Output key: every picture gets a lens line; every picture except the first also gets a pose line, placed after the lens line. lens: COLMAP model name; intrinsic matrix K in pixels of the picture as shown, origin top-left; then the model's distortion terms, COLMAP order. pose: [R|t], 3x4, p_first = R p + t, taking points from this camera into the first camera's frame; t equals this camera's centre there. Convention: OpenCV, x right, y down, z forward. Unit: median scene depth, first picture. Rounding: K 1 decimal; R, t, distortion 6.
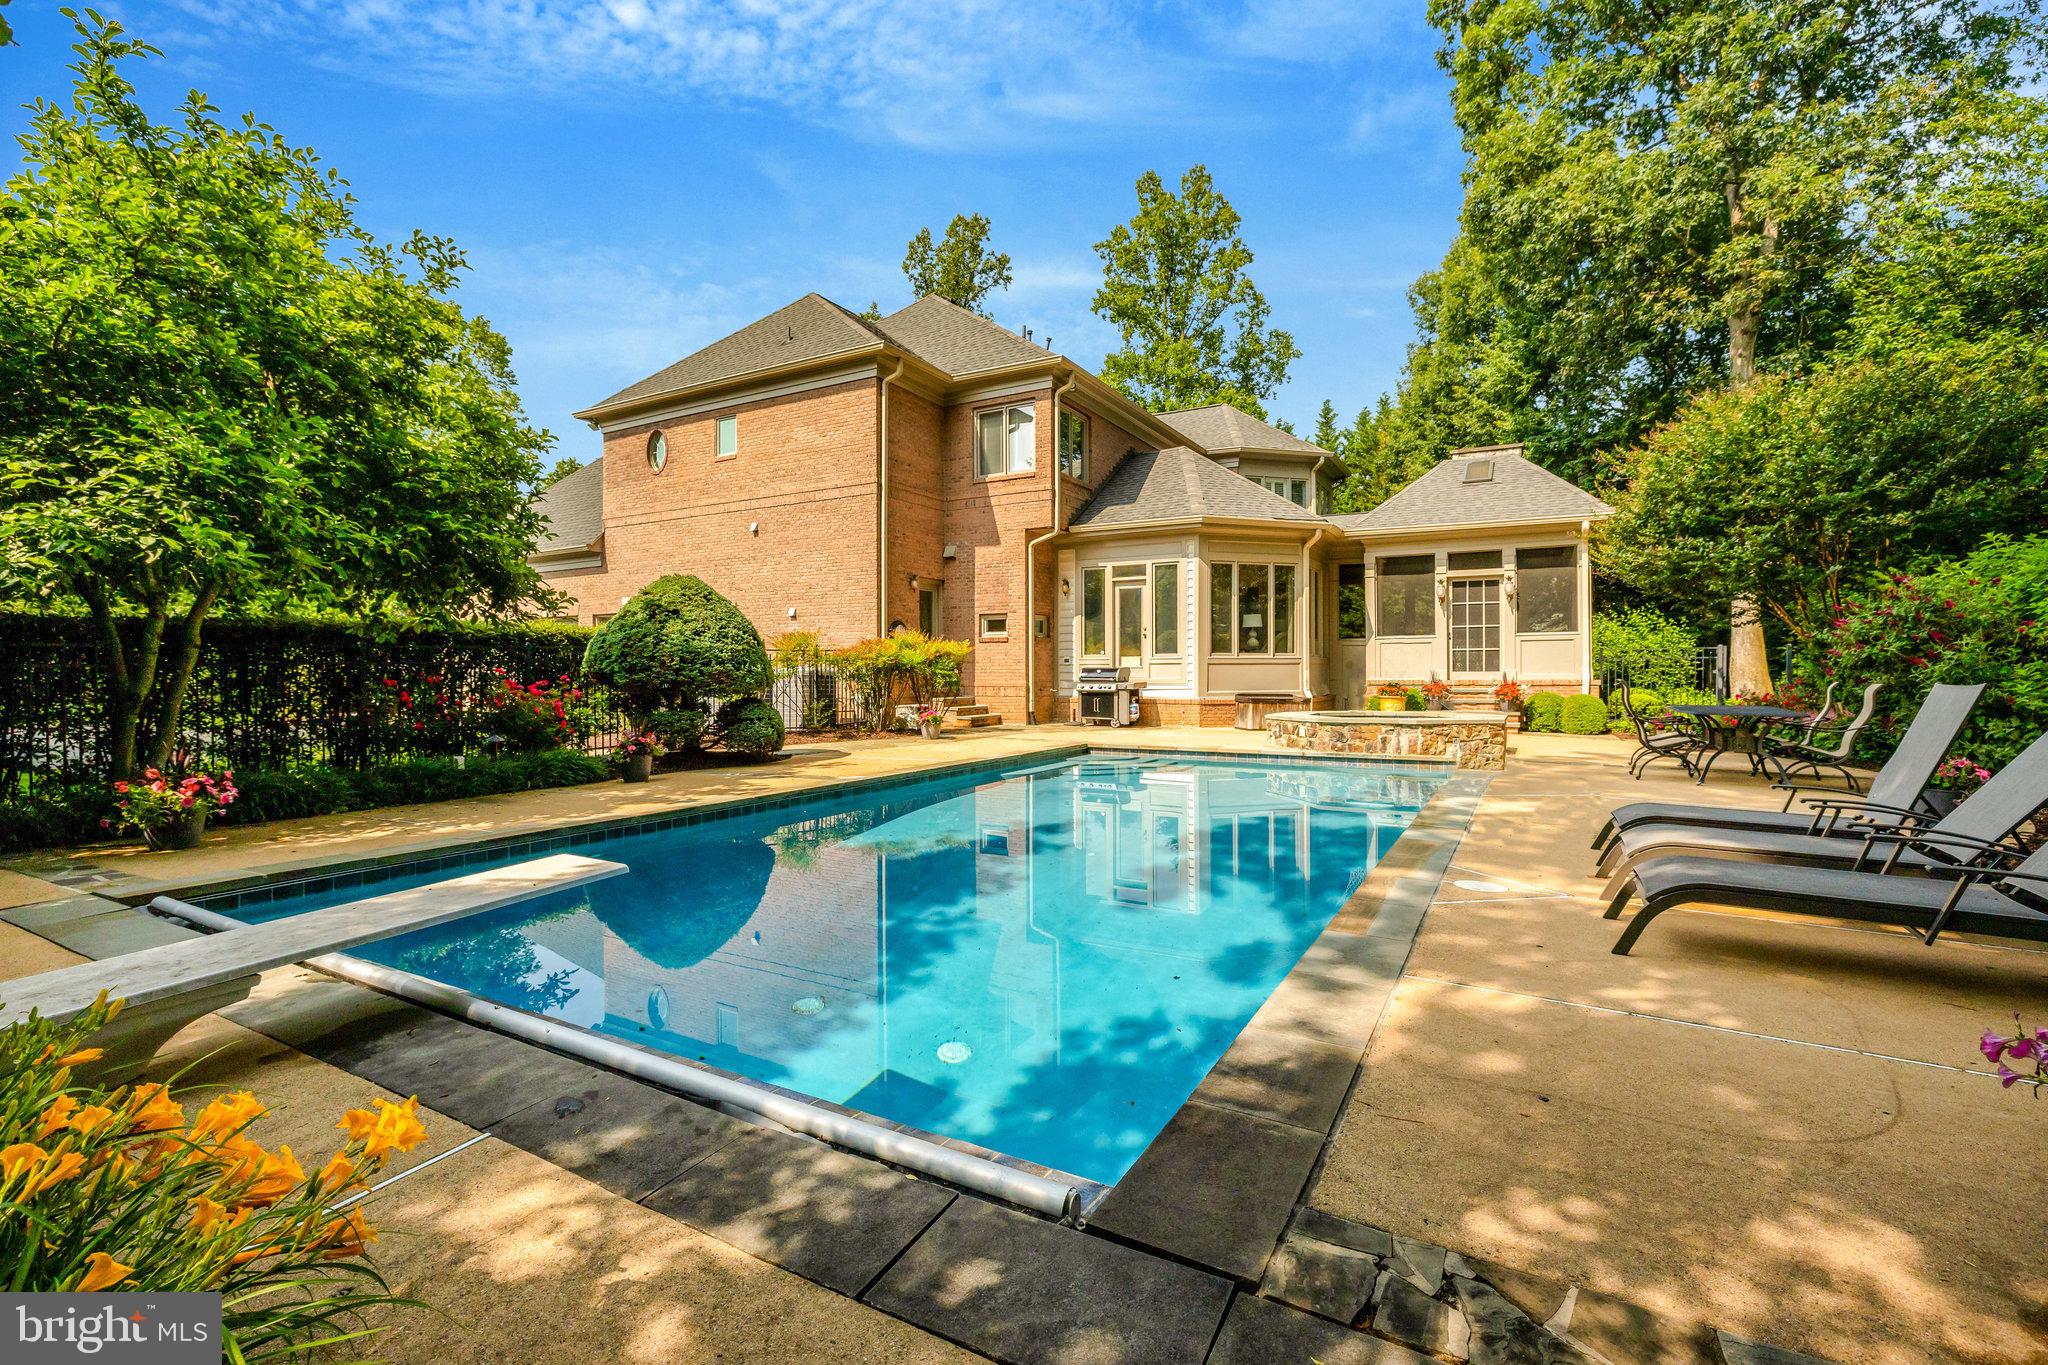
lens RADIAL K [[922.1, 0, 1024.0], [0, 922.1, 682.5], [0, 0, 1]] dist [-0.010205, 0.000135]
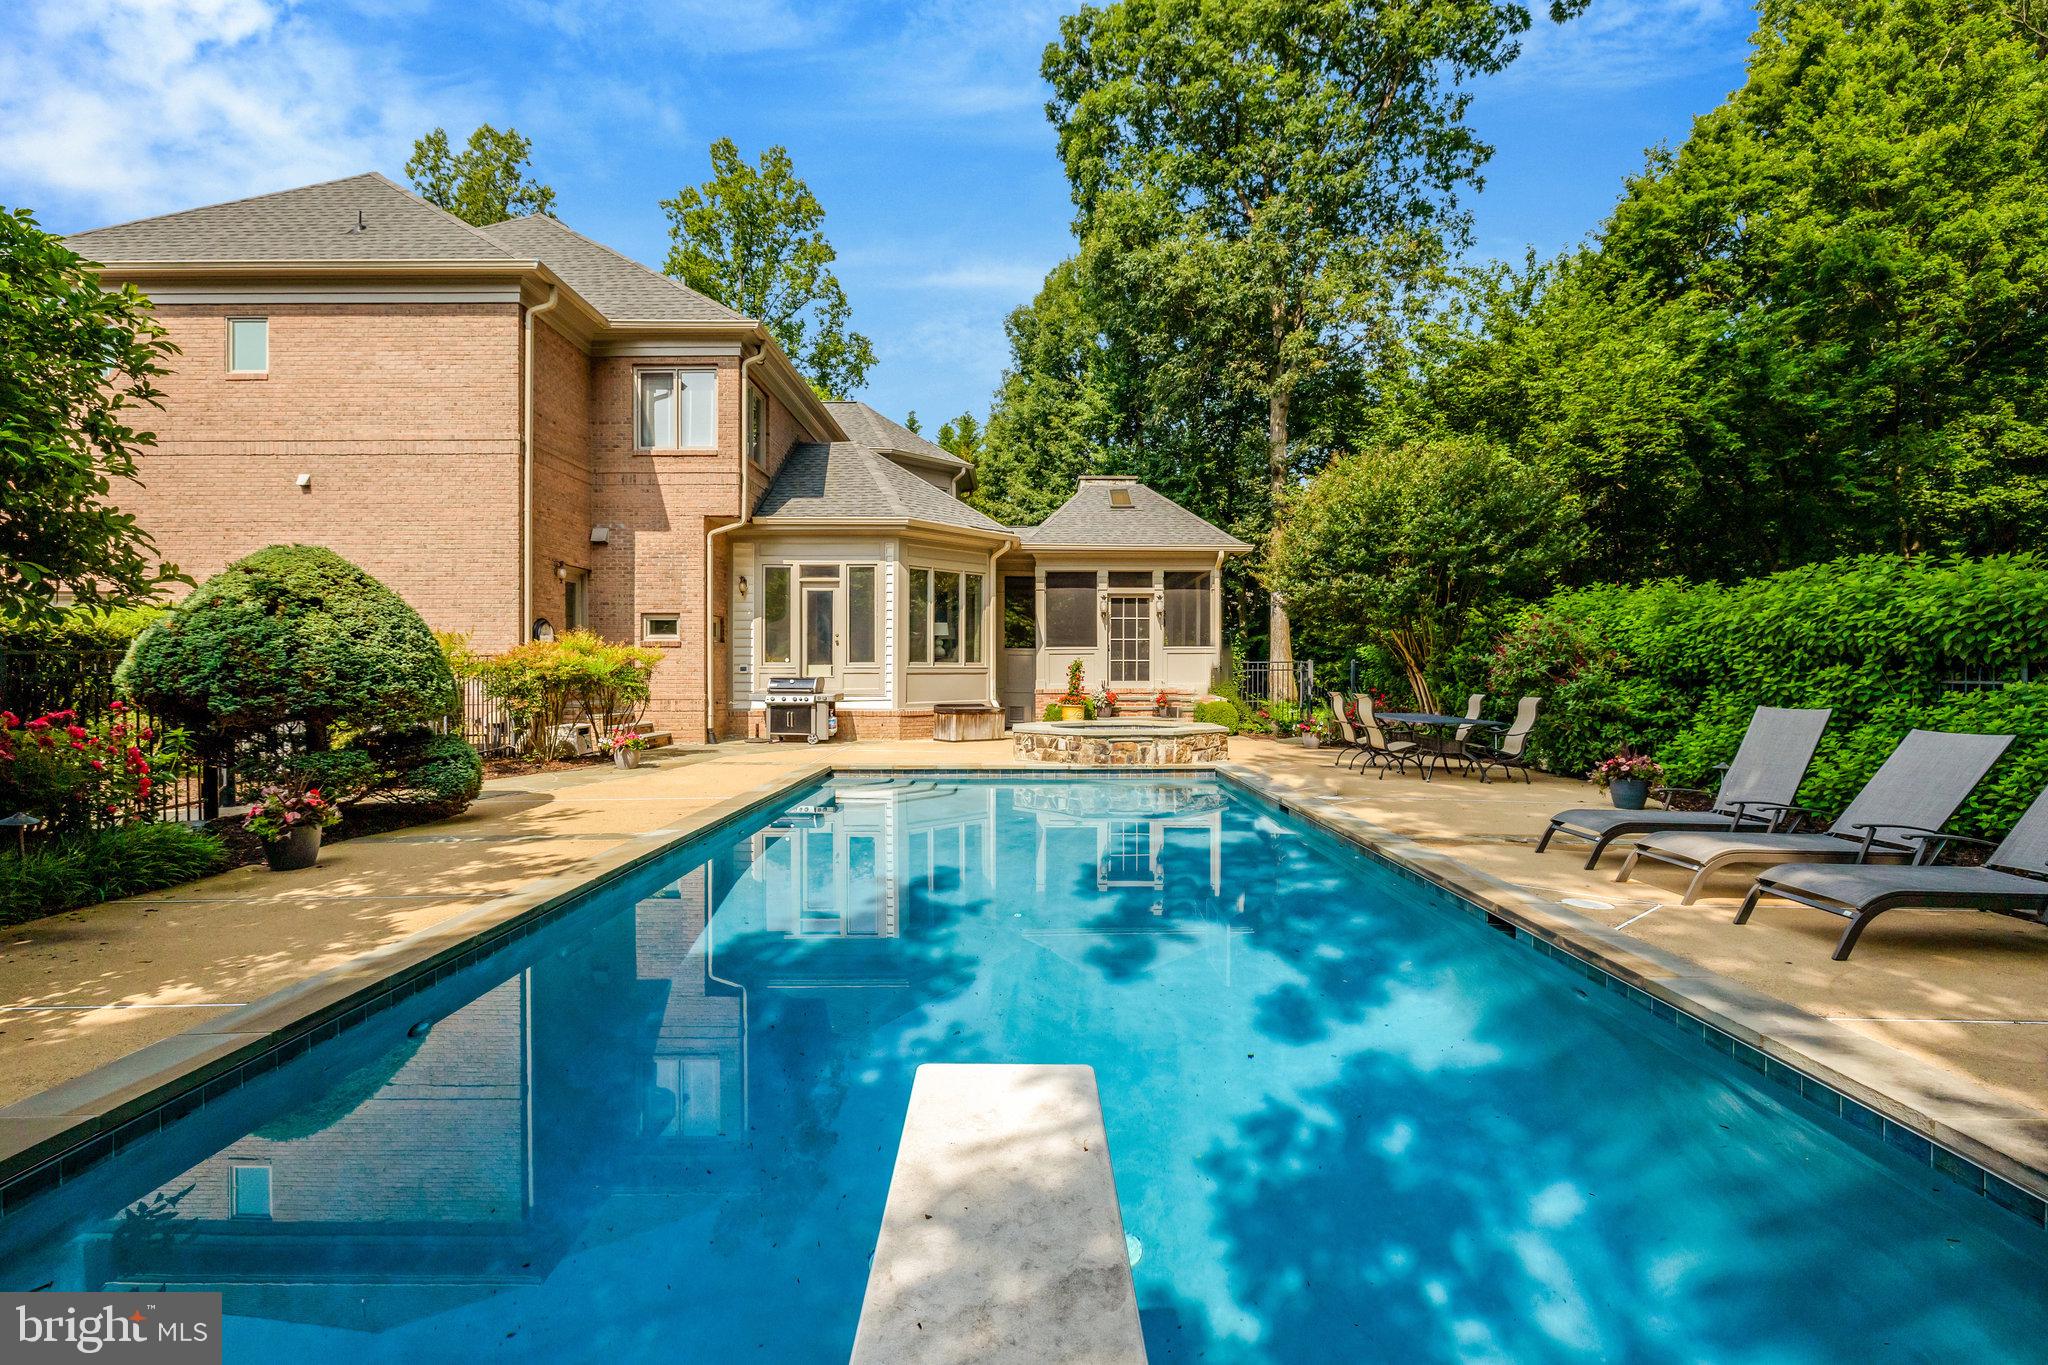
lens RADIAL K [[922.1, 0, 1024.0], [0, 922.1, 682.5], [0, 0, 1]] dist [-0.010205, 0.000135]
pose [[0.866025, -0.002984, 0.499991, -0.169177], [0.003115, 0.999995, 0.000574, -0.010921], [-0.499990, 0.001060, 0.866030, 0.110374]]
